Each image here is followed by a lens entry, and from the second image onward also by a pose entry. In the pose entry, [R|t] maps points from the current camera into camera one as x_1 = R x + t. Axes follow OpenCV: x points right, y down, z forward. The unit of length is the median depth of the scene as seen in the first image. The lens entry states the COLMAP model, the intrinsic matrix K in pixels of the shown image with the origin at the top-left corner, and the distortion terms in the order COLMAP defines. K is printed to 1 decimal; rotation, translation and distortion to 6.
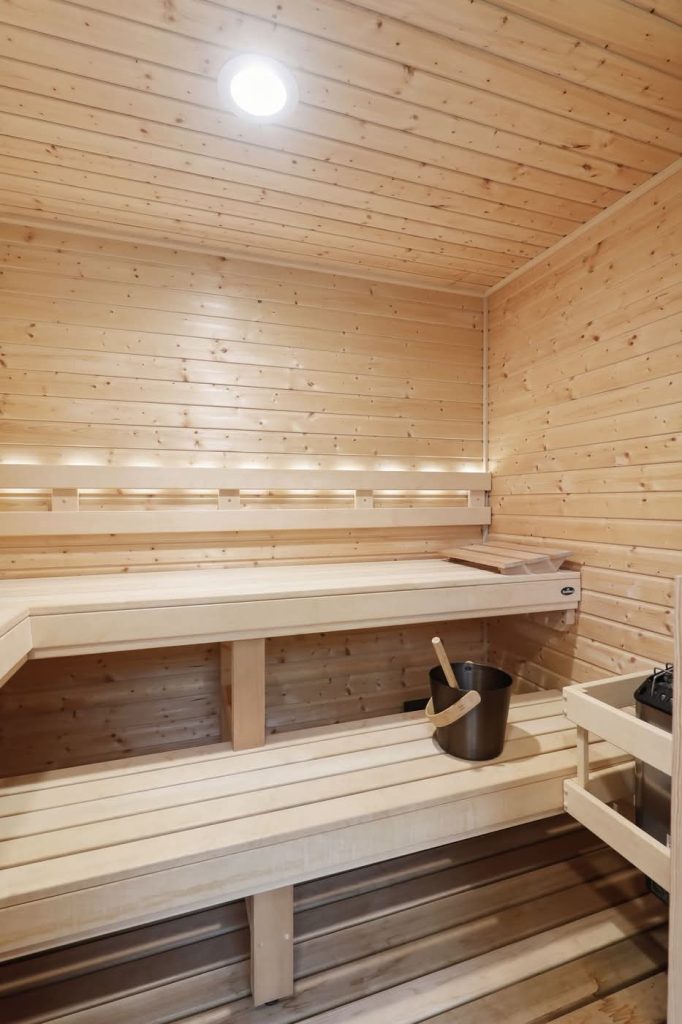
lens RADIAL K [[459.4, 0, 340.6], [0, 459.4, 490.5], [0, 0, 1]] dist [-0.000372, -0.000079]
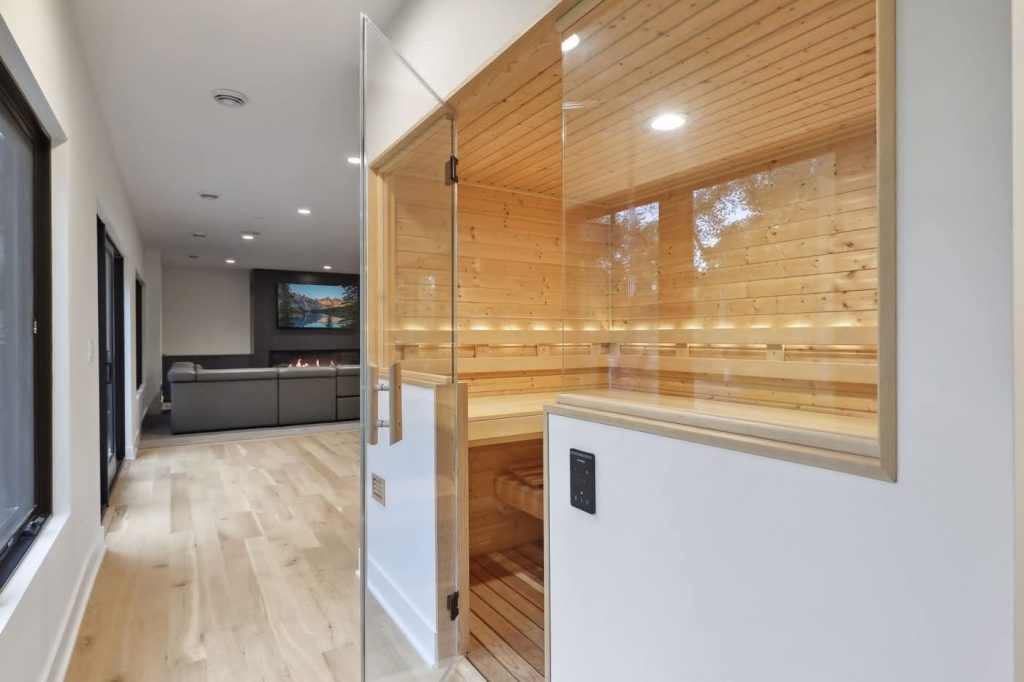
lens RADIAL K [[518.6, 0, 514.3], [0, 518.6, 334.6], [0, 0, 1]] dist [0.001964, 0.000469]
pose [[0.266115, -0.013777, -0.963843, 0.988094], [-0.007672, 0.999836, -0.016409, -0.000159], [0.963911, 0.011762, 0.265966, -0.067975]]
